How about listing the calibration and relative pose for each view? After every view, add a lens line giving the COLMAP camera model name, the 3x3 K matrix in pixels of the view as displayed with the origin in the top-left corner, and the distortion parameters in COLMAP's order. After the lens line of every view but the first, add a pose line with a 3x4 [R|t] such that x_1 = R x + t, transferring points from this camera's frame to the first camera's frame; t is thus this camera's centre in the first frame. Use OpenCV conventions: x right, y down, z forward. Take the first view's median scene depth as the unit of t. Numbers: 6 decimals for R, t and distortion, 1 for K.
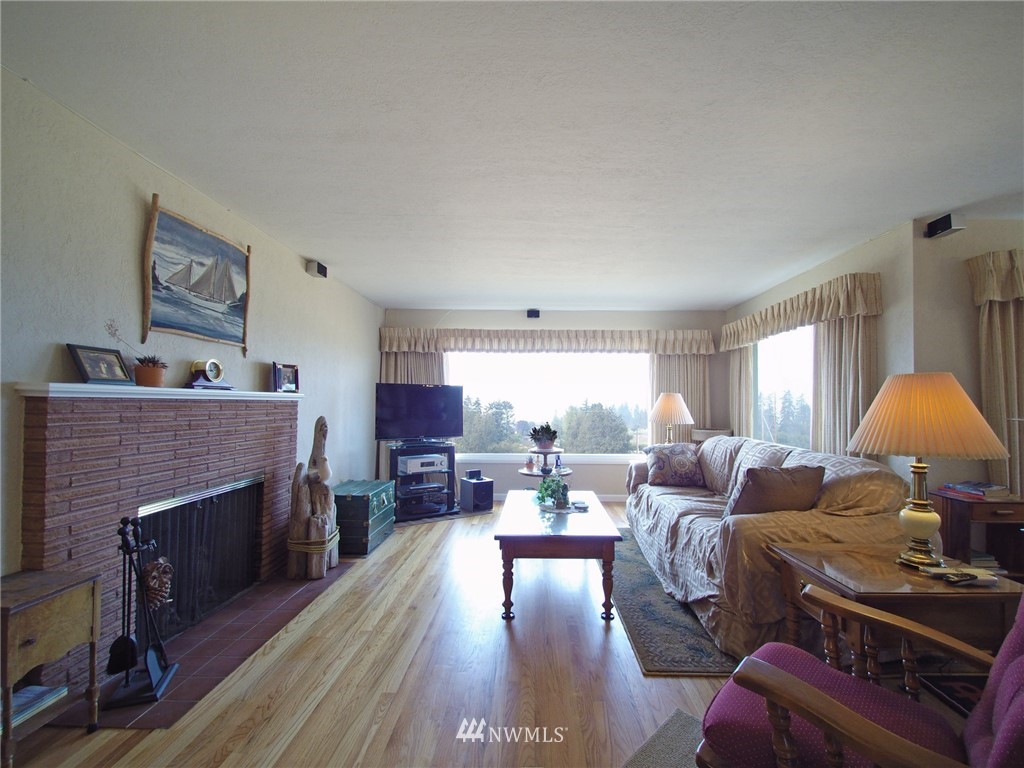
lens RADIAL K [[760.5, 0, 512.0], [0, 760.5, 384.0], [0, 0, 1]] dist [0.000132, -0.000109]
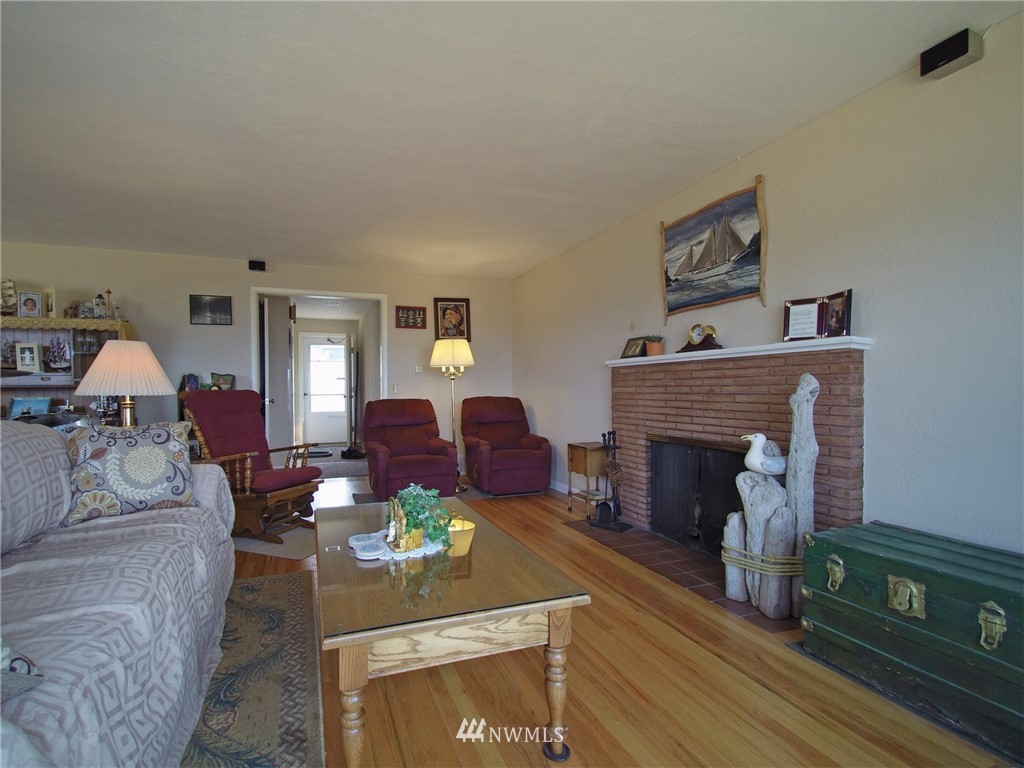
lens RADIAL K [[578.8, 0, 512.0], [0, 578.8, 384.0], [0, 0, 1]] dist [0.000365, 0.000020]
pose [[-0.931650, 0.022517, -0.362660, 0.181306], [0.035002, 0.998998, -0.027891, 0.071535], [0.361668, -0.038678, -0.931504, 1.735997]]
